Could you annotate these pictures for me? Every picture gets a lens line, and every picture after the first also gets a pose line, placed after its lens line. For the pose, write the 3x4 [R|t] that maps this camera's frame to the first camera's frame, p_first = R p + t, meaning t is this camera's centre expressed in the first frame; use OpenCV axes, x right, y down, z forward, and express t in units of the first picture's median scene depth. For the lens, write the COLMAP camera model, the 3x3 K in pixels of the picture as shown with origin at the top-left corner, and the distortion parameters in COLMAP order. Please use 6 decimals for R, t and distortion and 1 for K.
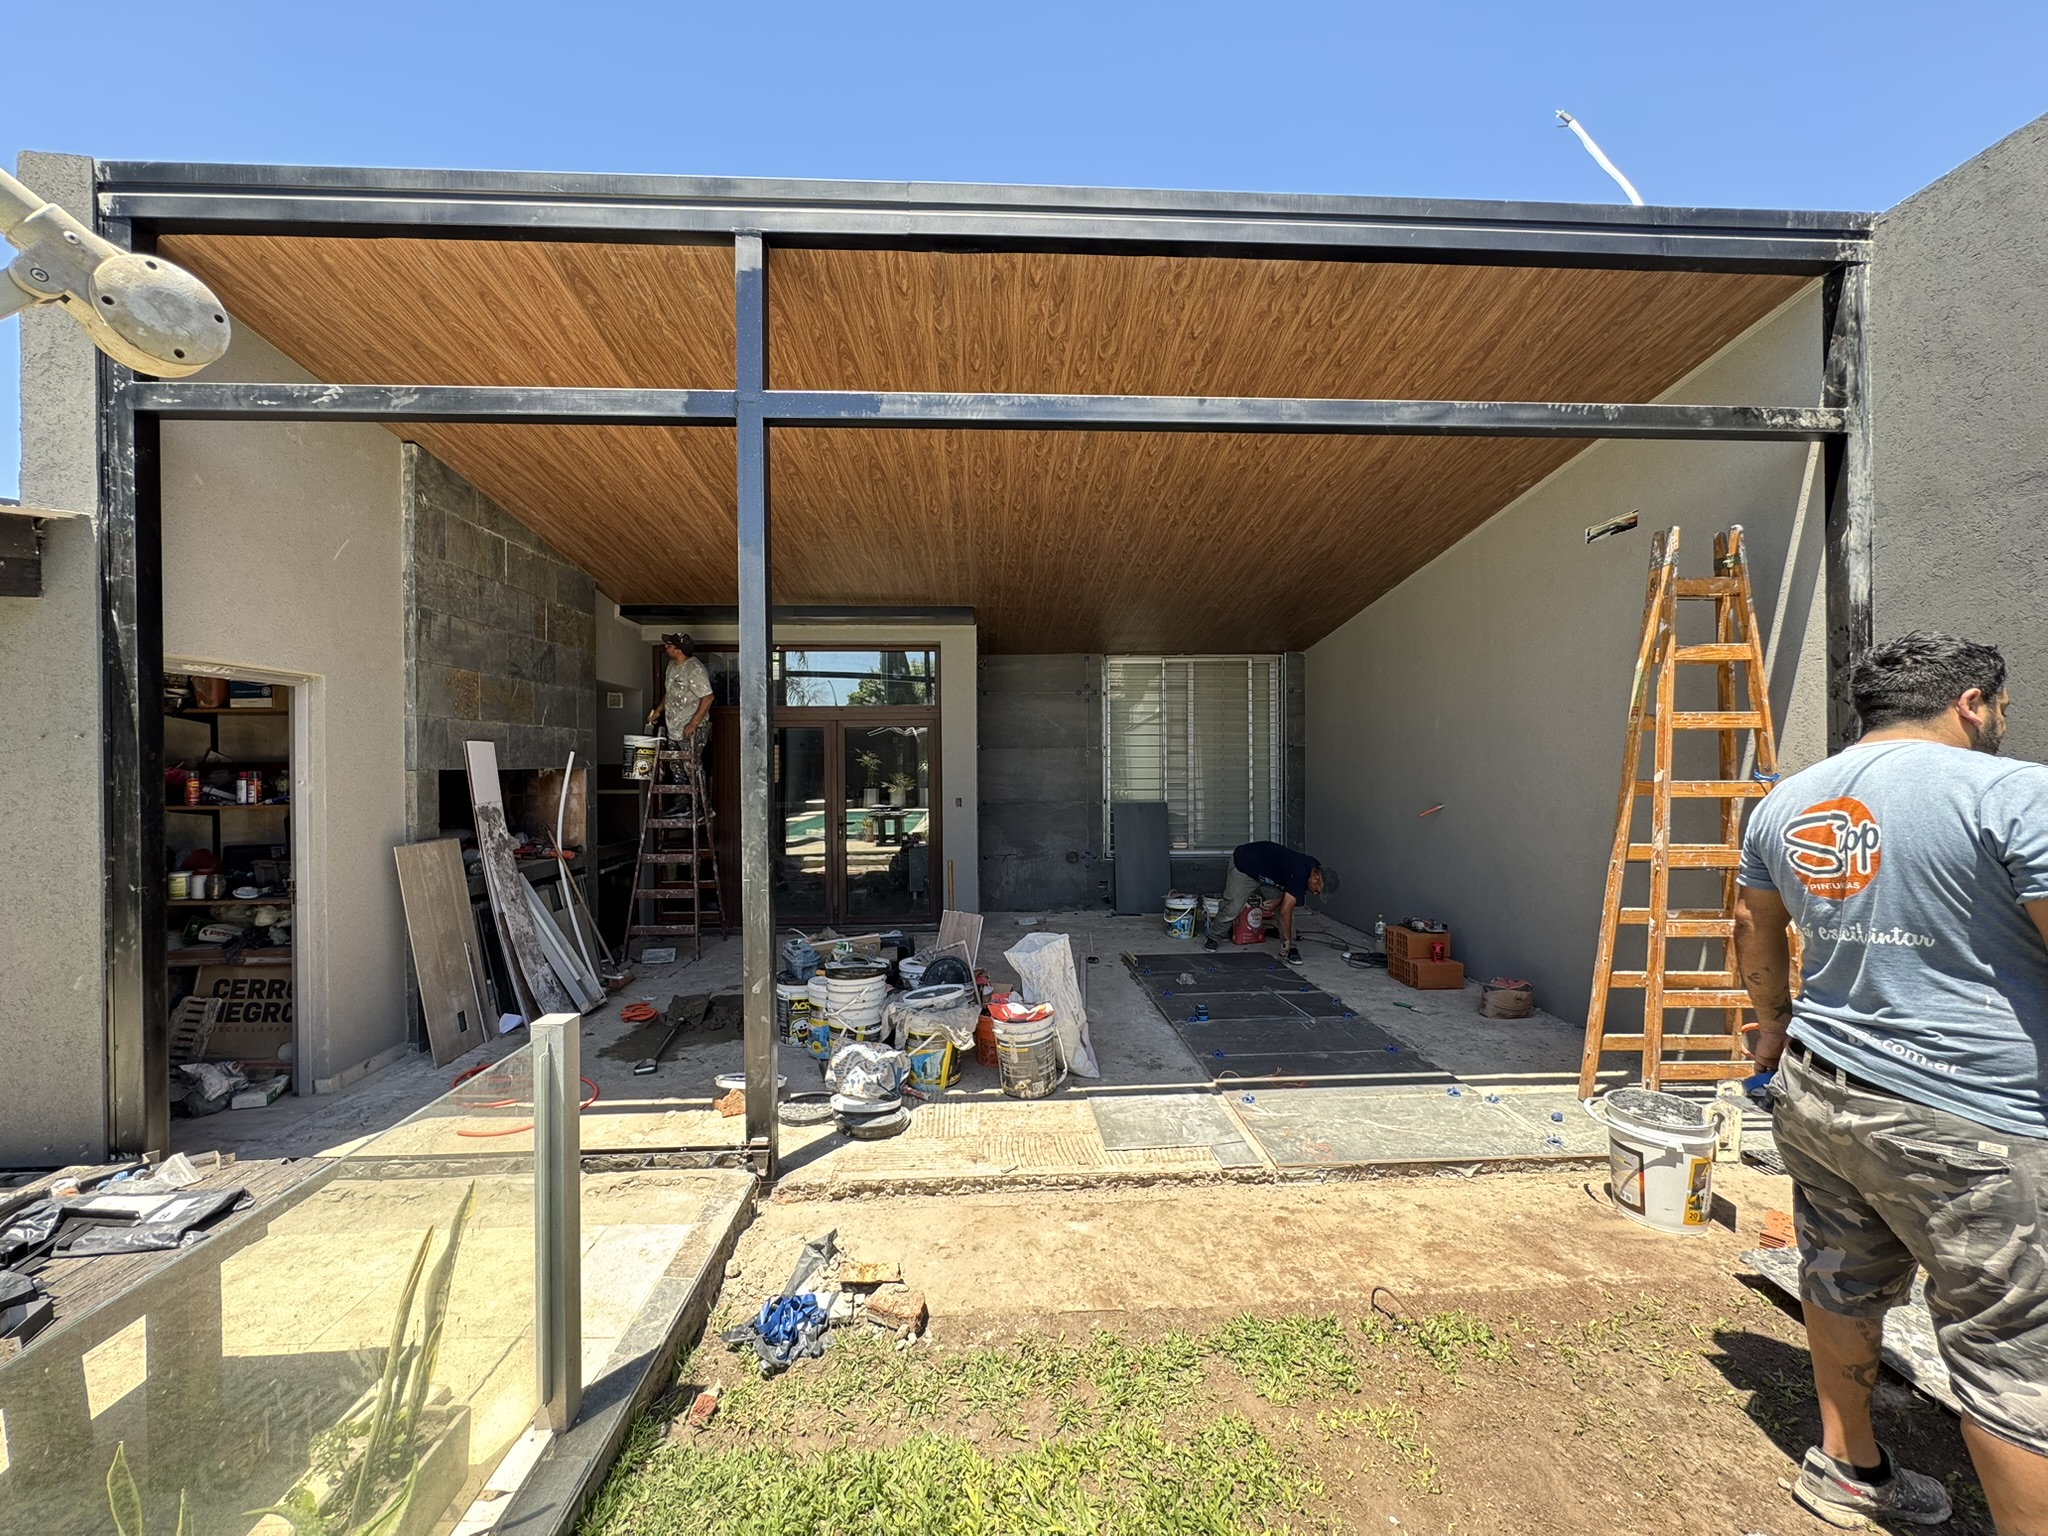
lens RADIAL K [[816.2, 0, 1024.4], [0, 816.2, 766.3], [0, 0, 1]] dist [-0.001703, 0.000032]
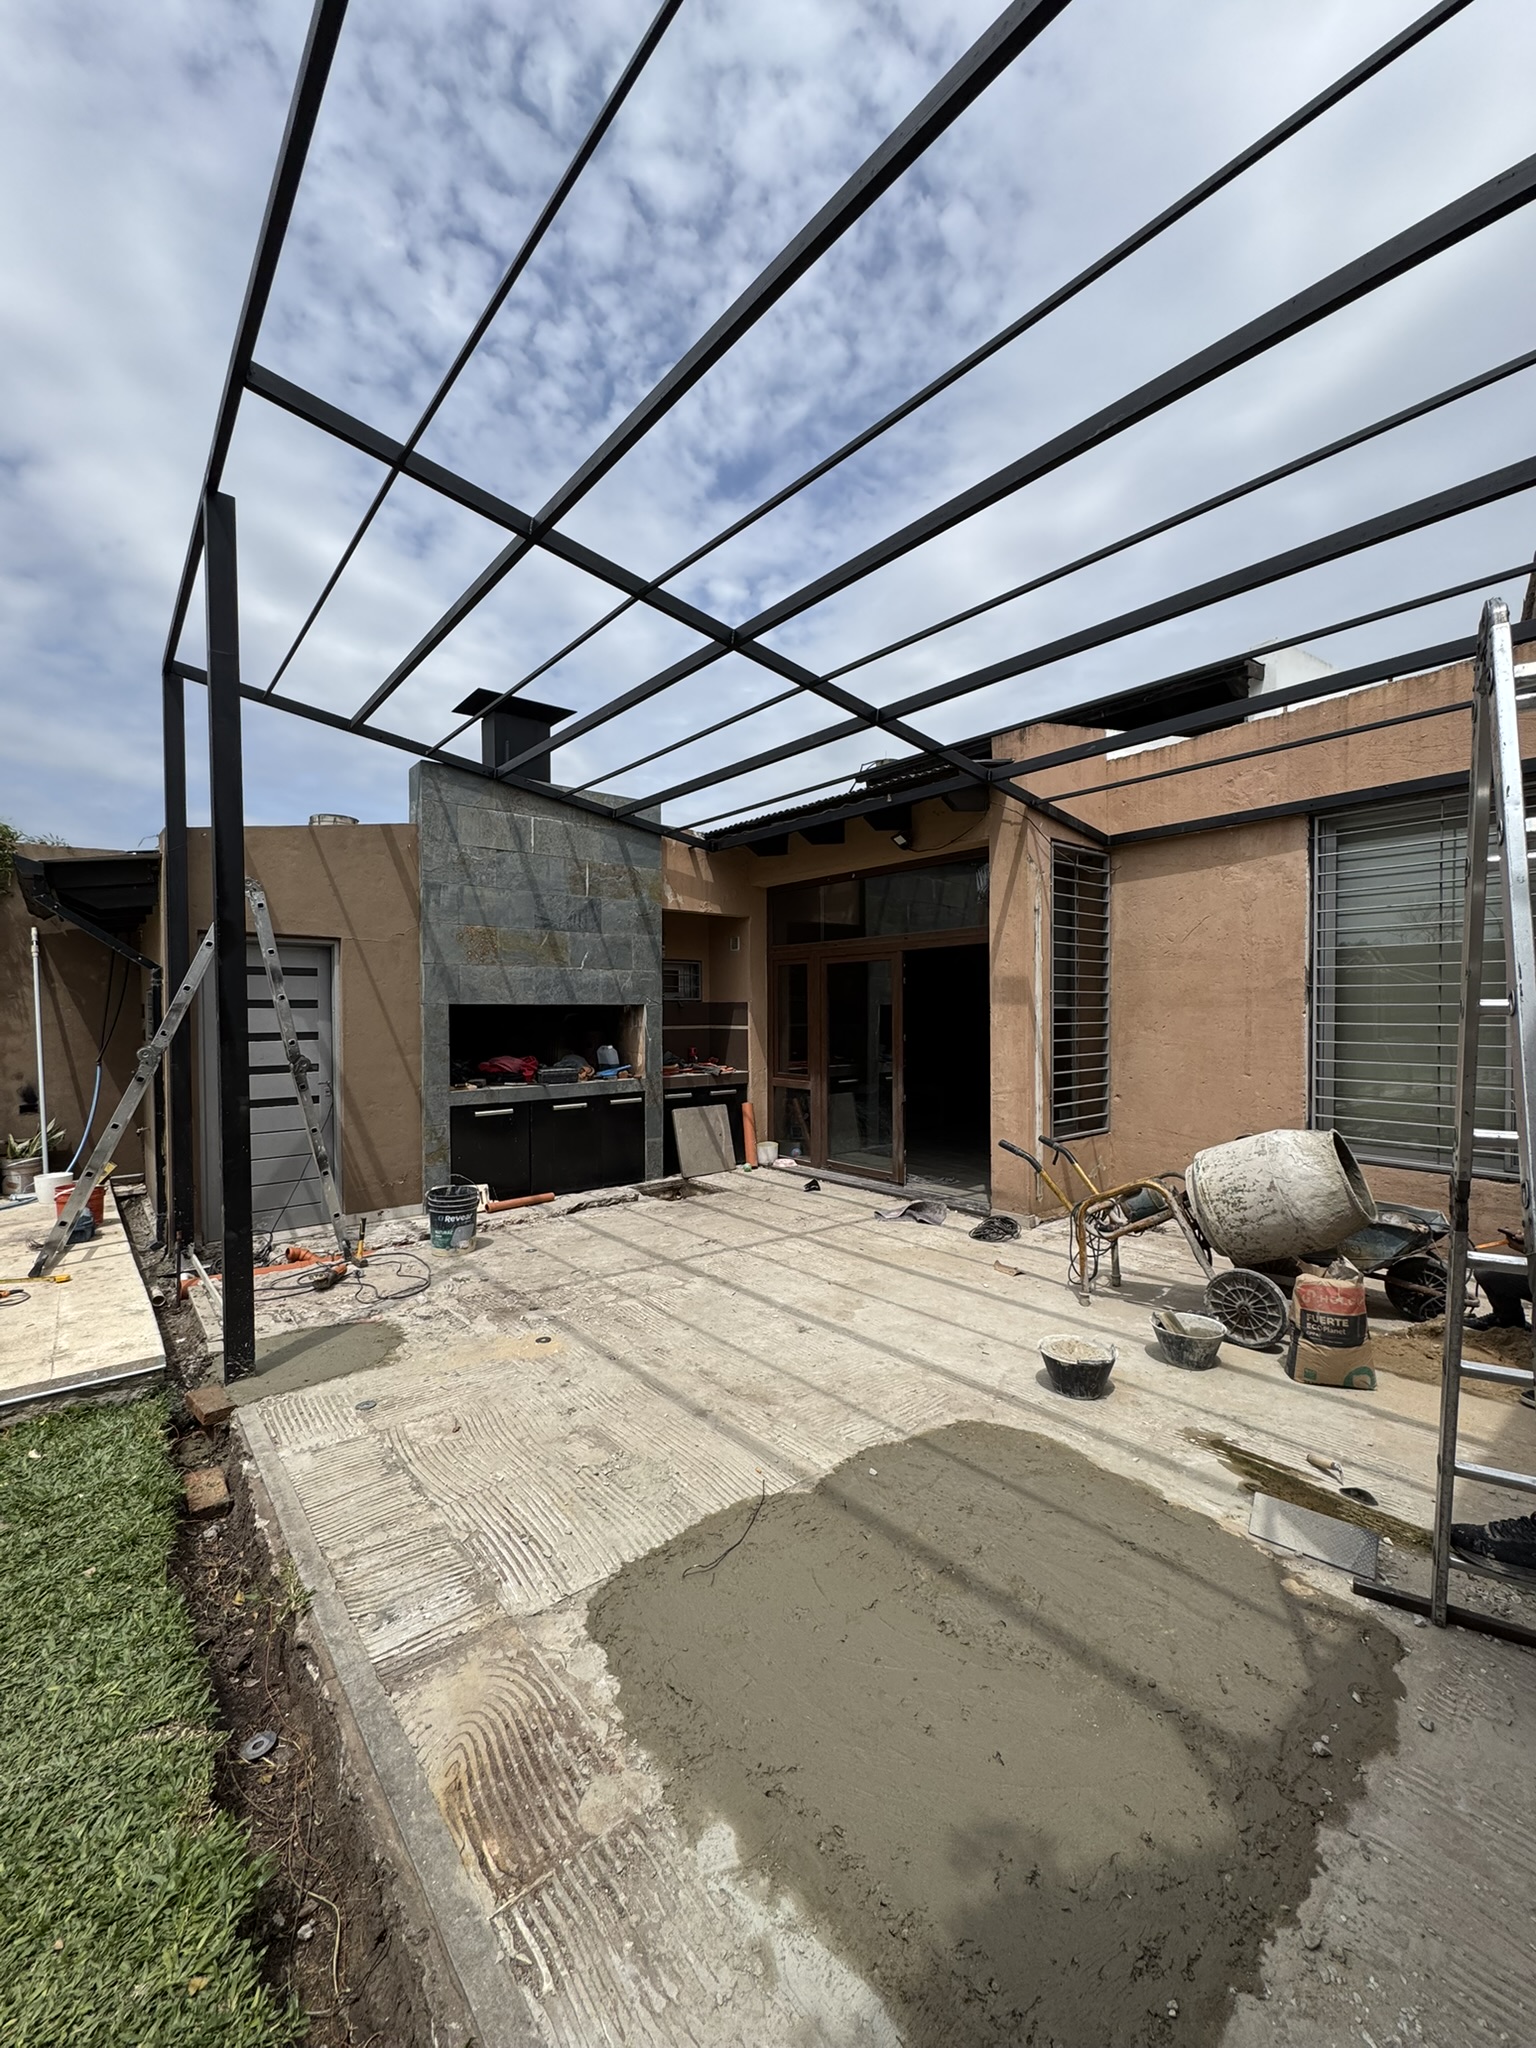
lens RADIAL K [[816.2, 0, 768.0], [0, 816.2, 1024.0], [0, 0, 1]] dist [-0.001703, 0.000032]
pose [[0.608250, 0.015763, -0.793589, 0.888354], [-0.003296, 0.999844, 0.017334, 0.016797], [0.793738, -0.007928, 0.608208, 0.848110]]
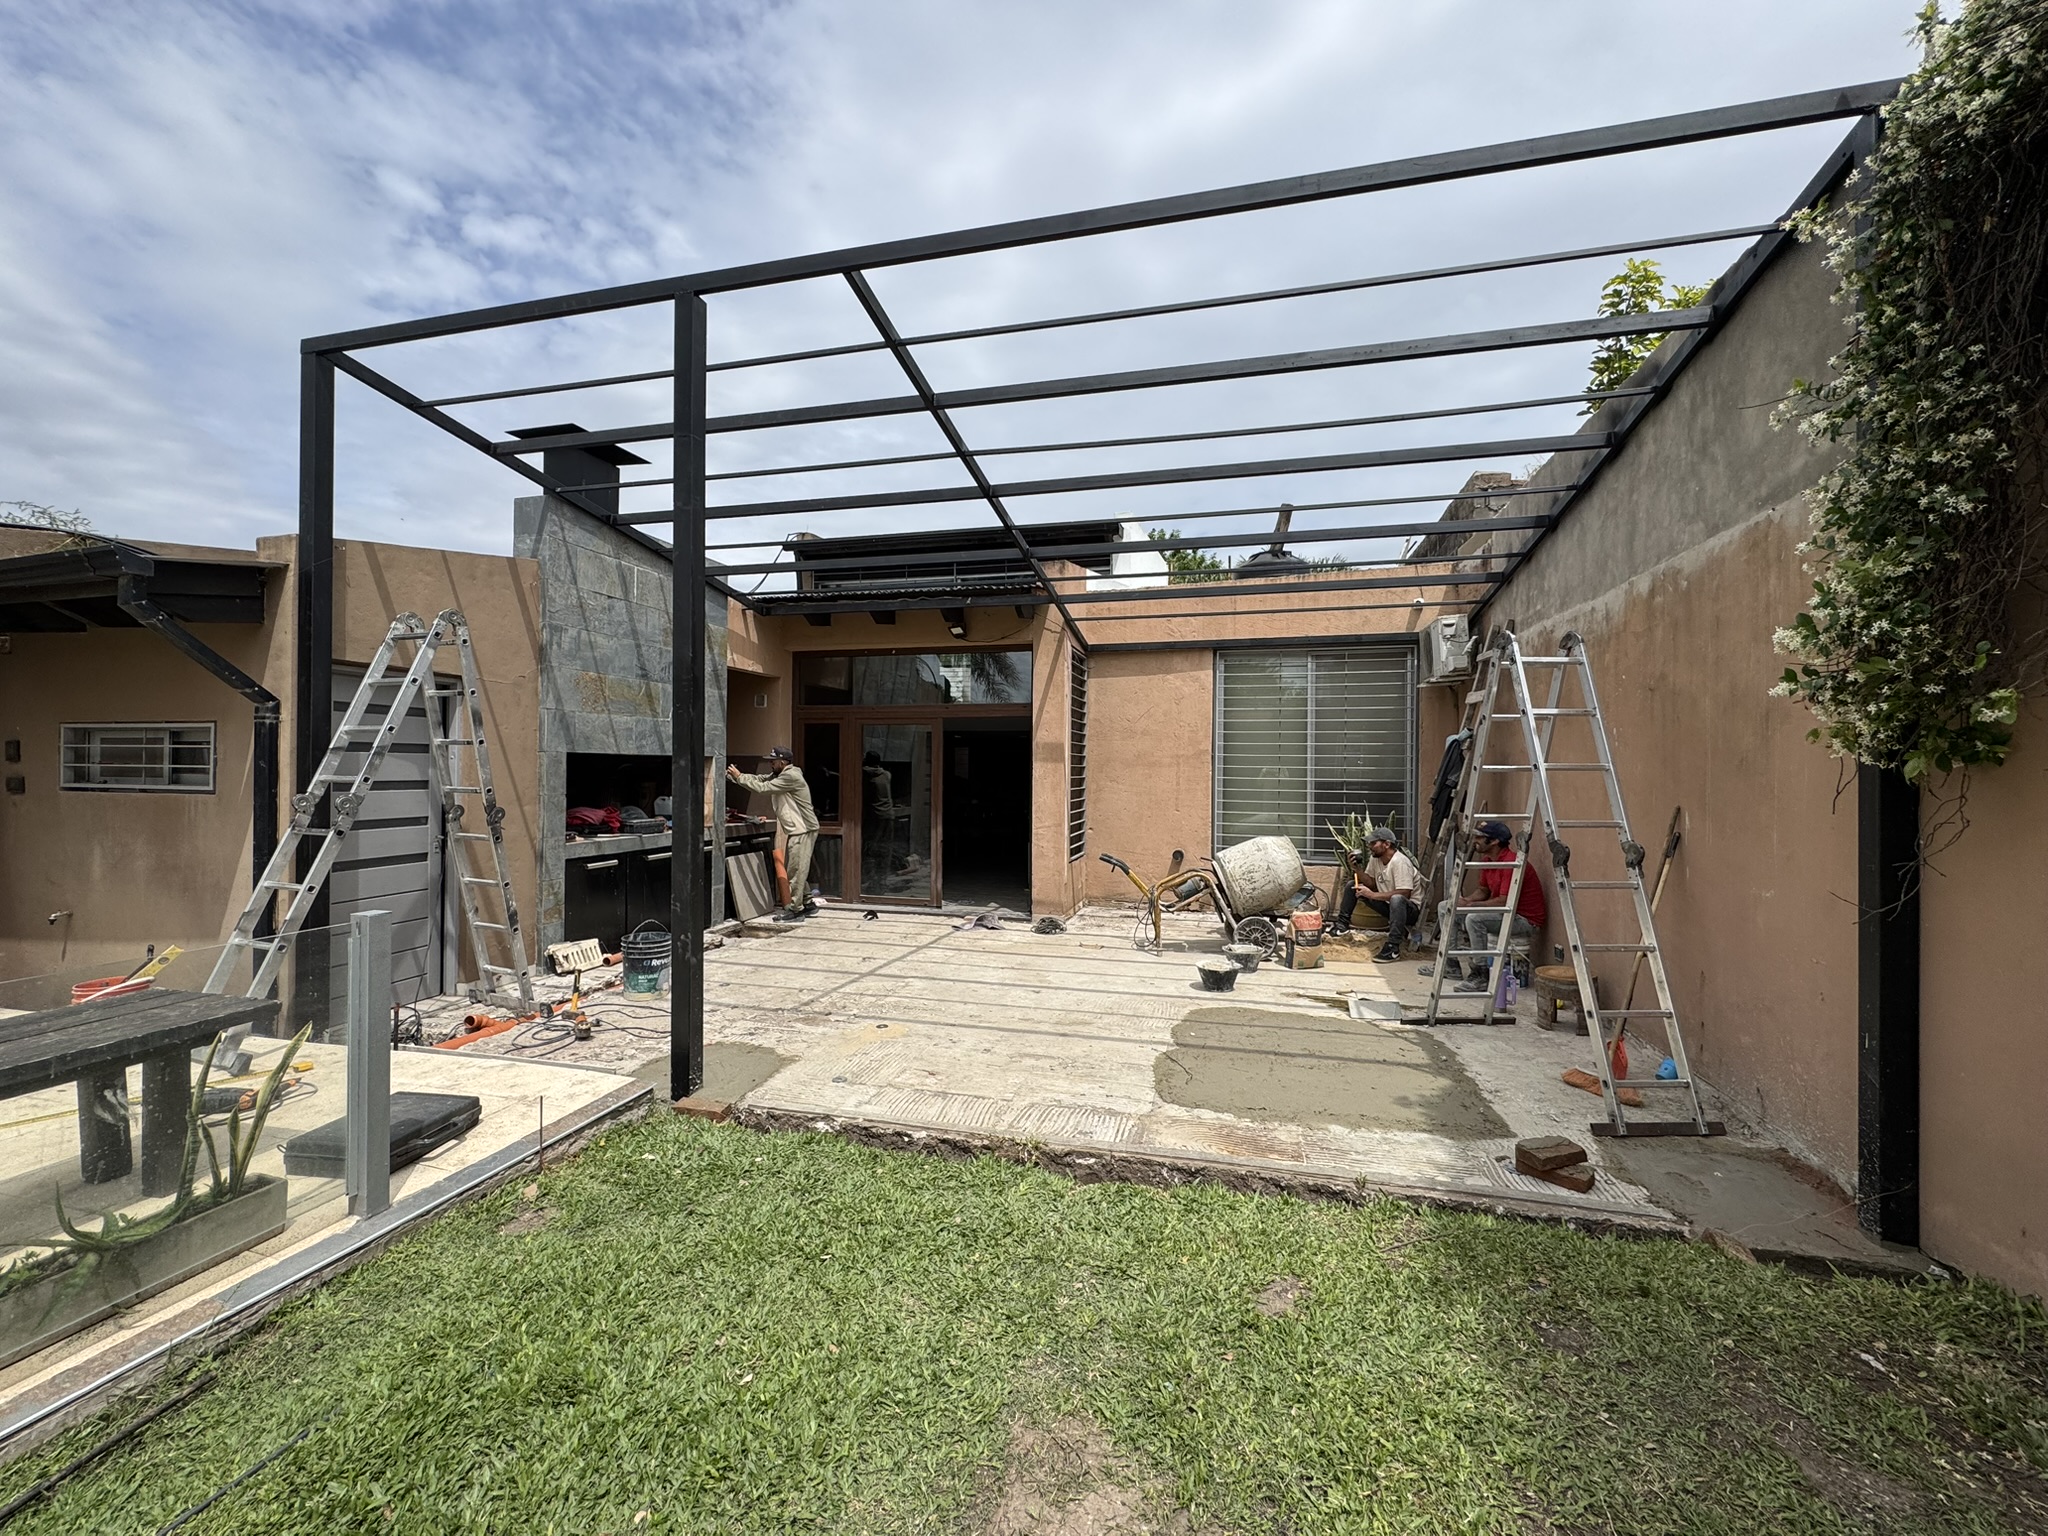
lens RADIAL K [[816.2, 0, 1024.4], [0, 816.2, 766.3], [0, 0, 1]] dist [-0.001703, 0.000032]
pose [[0.954842, 0.014345, -0.296769, 0.457466], [-0.017163, 0.999829, -0.006891, 0.031729], [0.296619, 0.011673, 0.954925, 0.013575]]
